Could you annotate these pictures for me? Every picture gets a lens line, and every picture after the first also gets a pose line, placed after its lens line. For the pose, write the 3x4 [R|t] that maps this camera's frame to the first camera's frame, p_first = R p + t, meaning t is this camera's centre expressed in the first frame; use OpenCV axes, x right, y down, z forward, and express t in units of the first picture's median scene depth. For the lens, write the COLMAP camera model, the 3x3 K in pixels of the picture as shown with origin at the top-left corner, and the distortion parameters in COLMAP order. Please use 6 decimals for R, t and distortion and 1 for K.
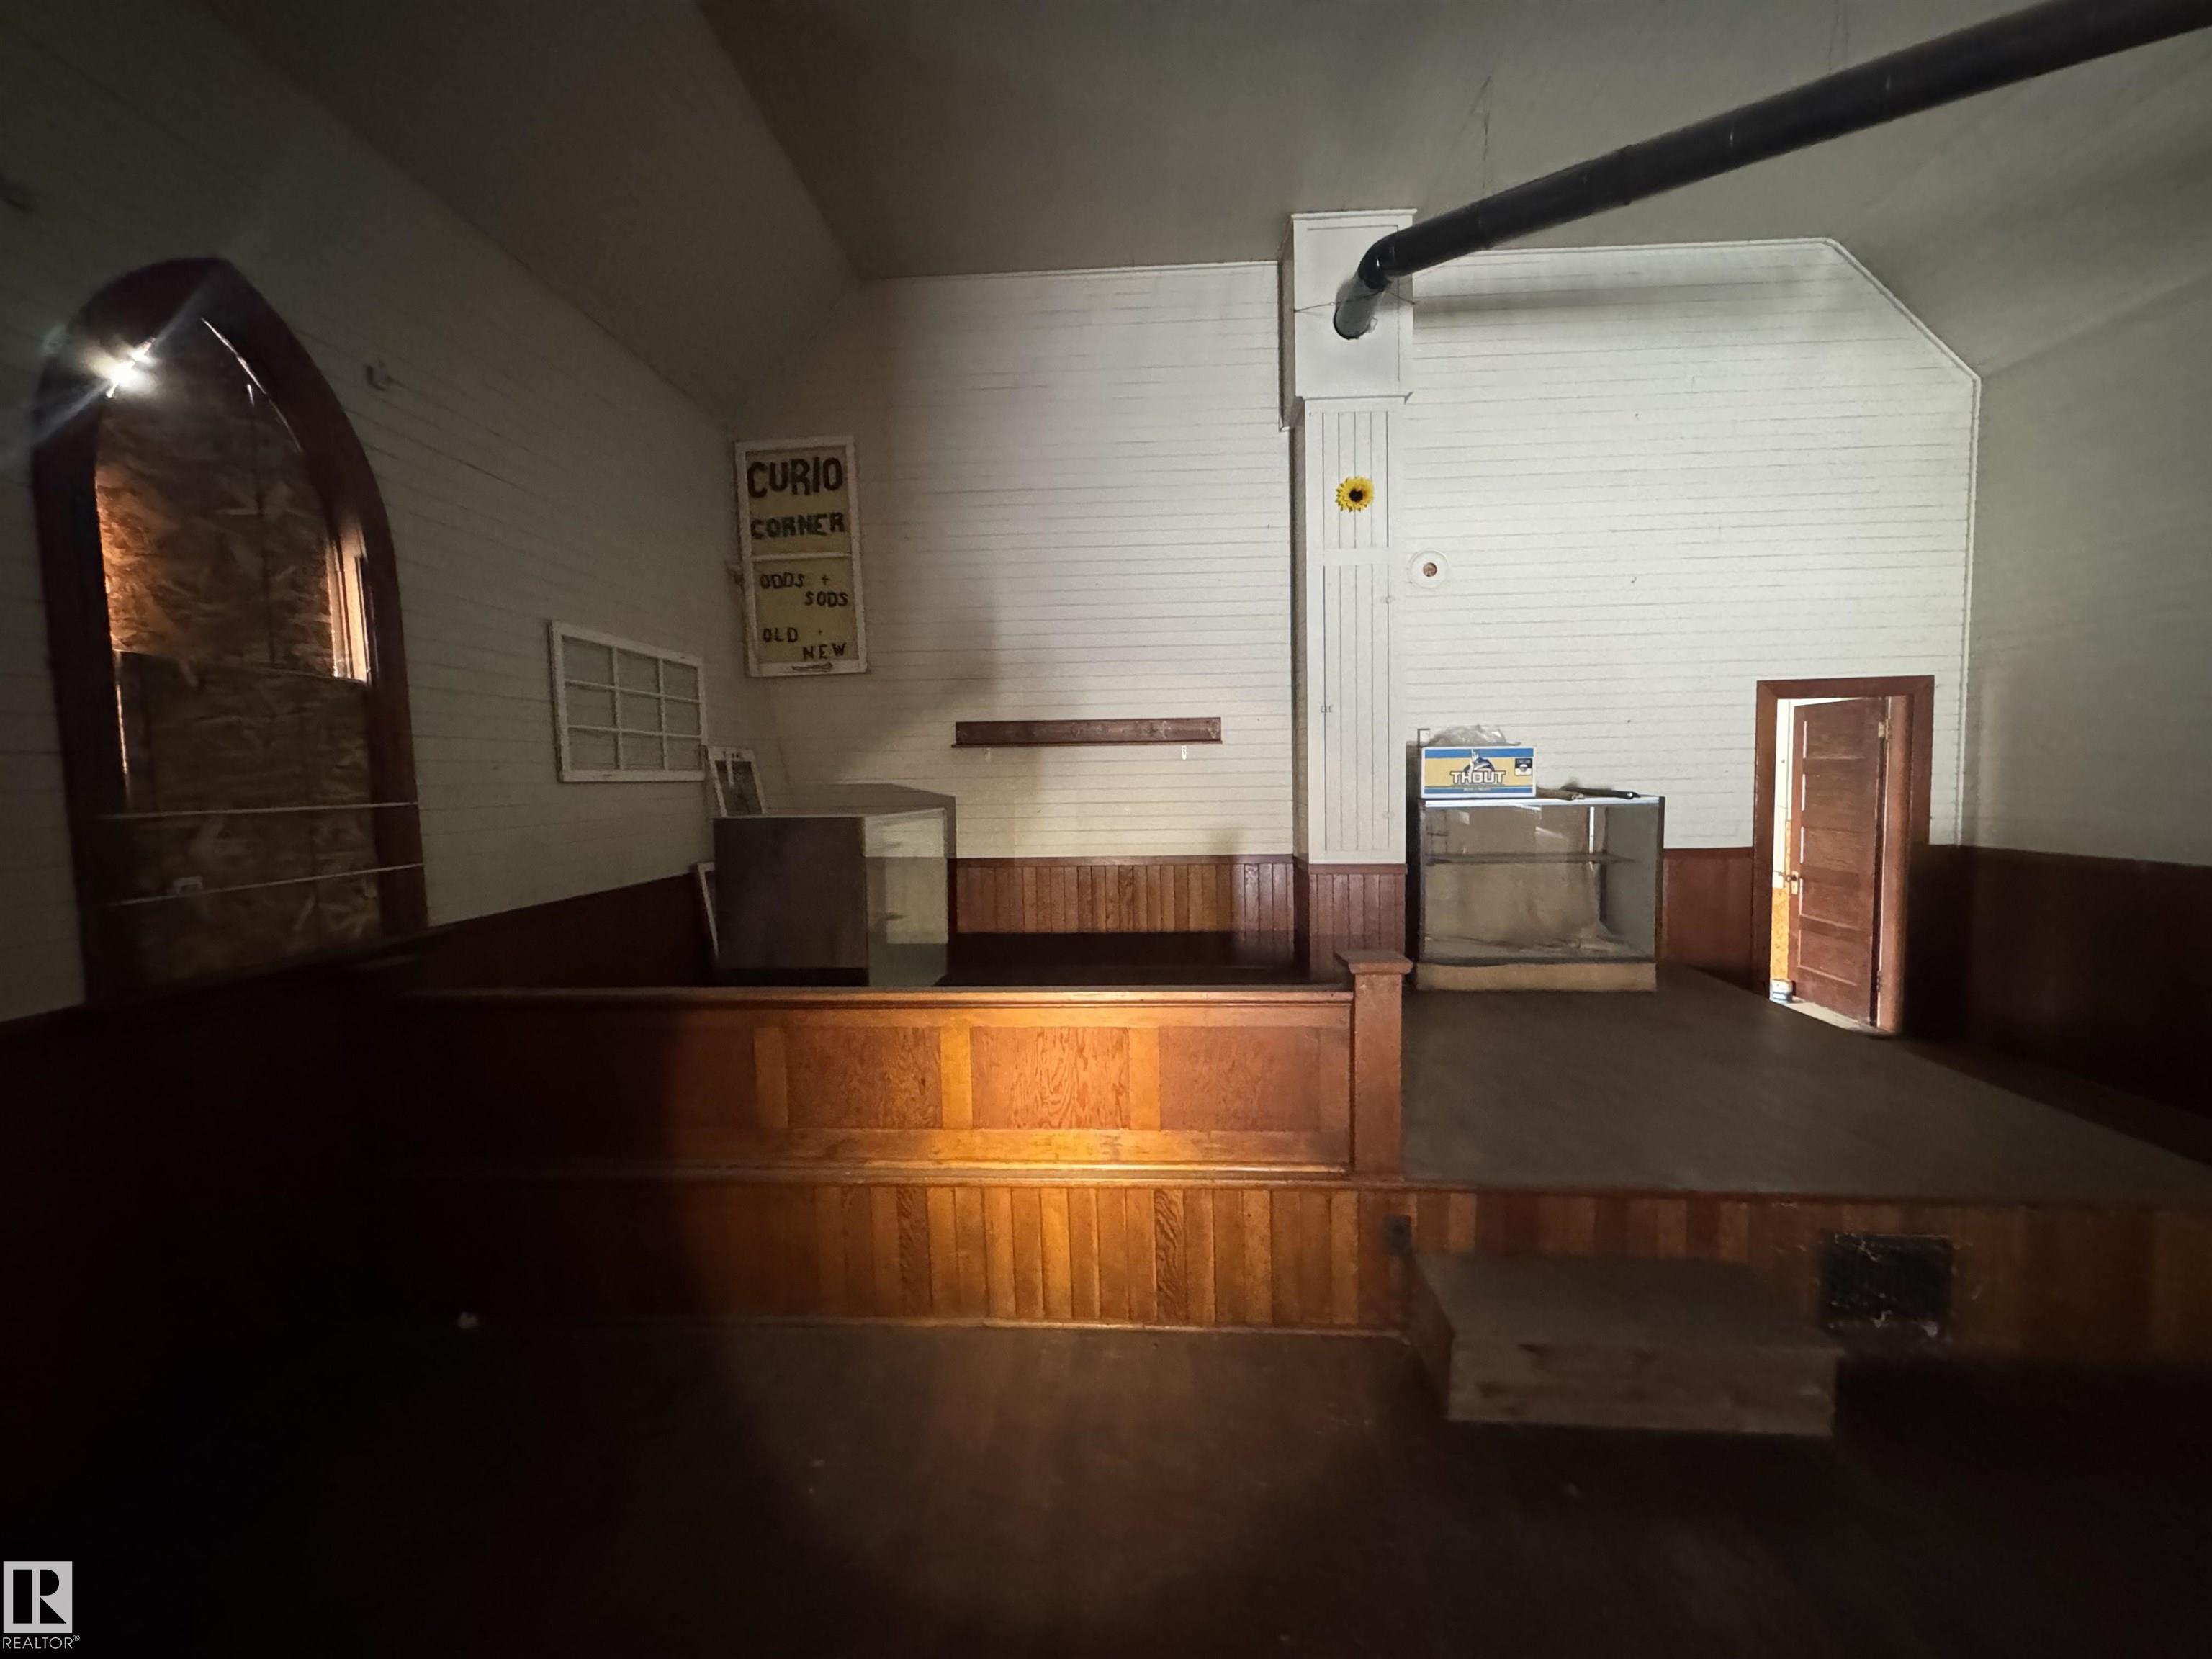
lens RADIAL K [[879.7, 0, 1108.5], [0, 879.7, 829.7], [0, 0, 1]] dist [0.000193, -0.000182]
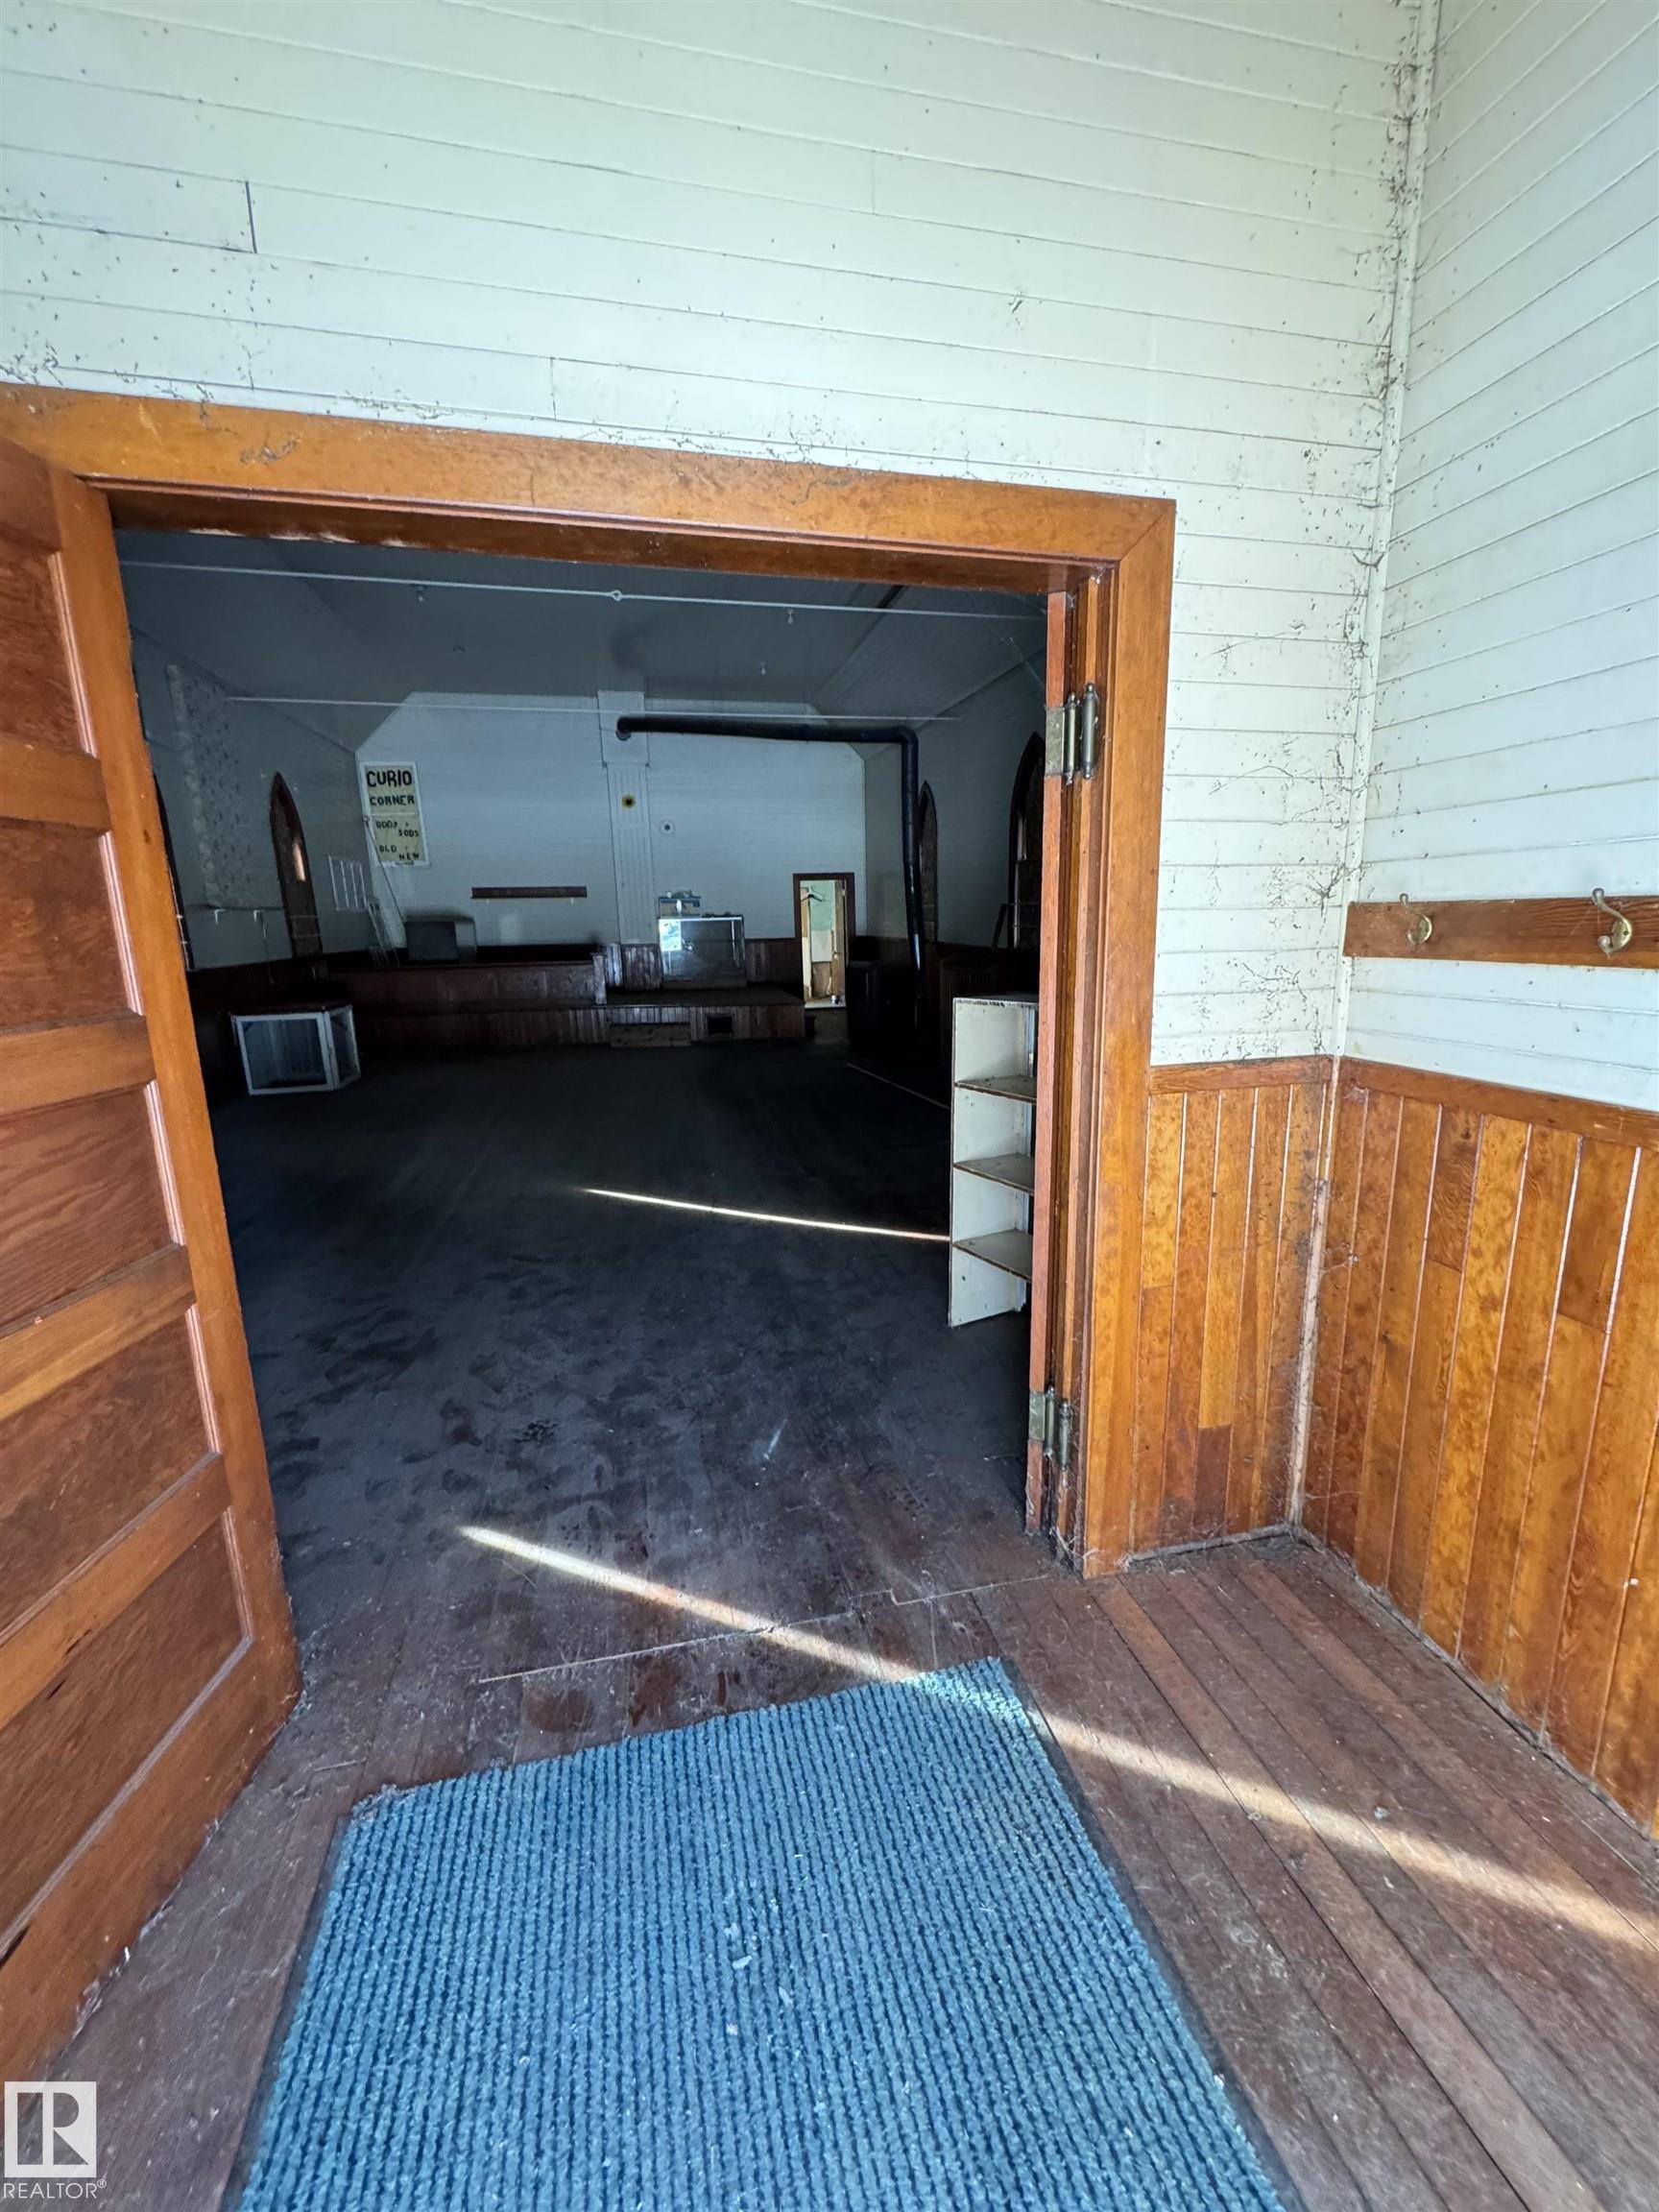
lens RADIAL K [[879.7, 0, 829.3], [0, 879.7, 1103.9], [0, 0, 1]] dist [0.000193, -0.000182]
pose [[0.966467, -0.056374, 0.250527, 0.132897], [0.020149, 0.989246, 0.144870, 0.132349], [-0.255999, -0.134964, 0.957209, -1.620458]]
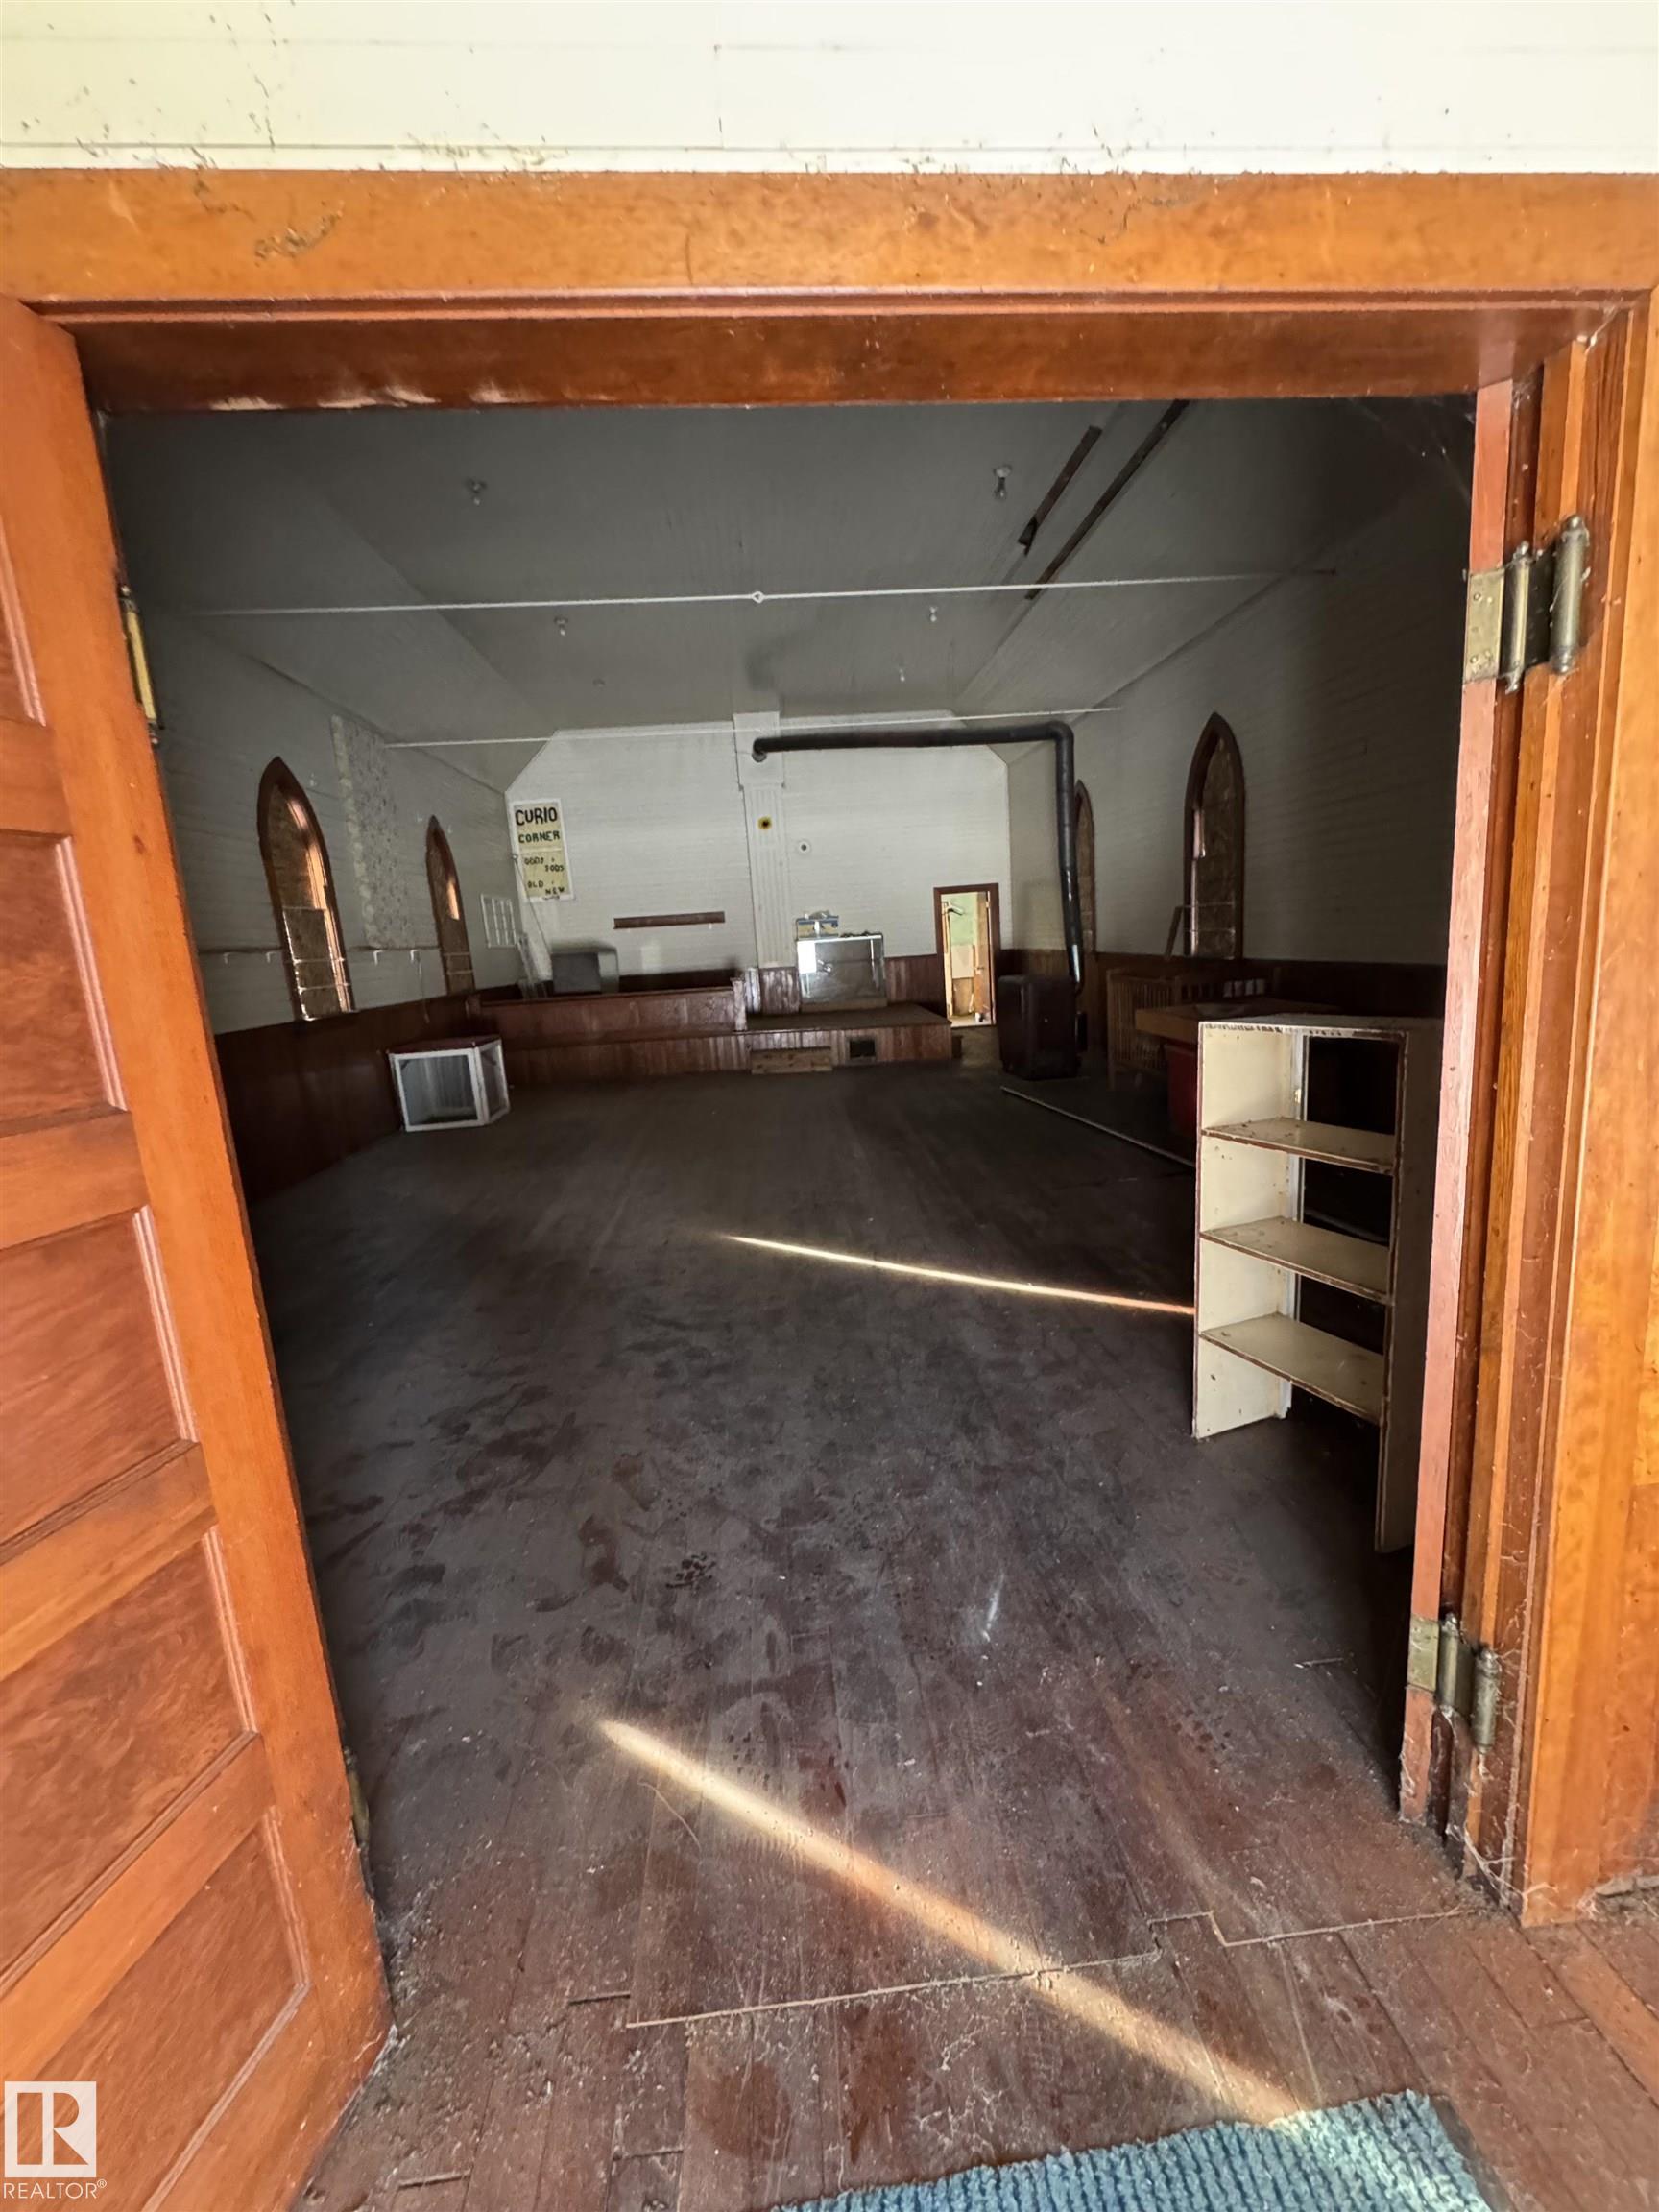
lens RADIAL K [[879.7, 0, 829.3], [0, 879.7, 1102.5], [0, 0, 1]] dist [0.000193, -0.000182]
pose [[0.992016, -0.068582, 0.105831, 0.121534], [0.055912, 0.991395, 0.118362, 0.125771], [-0.113038, -0.111500, 0.987315, -1.507483]]
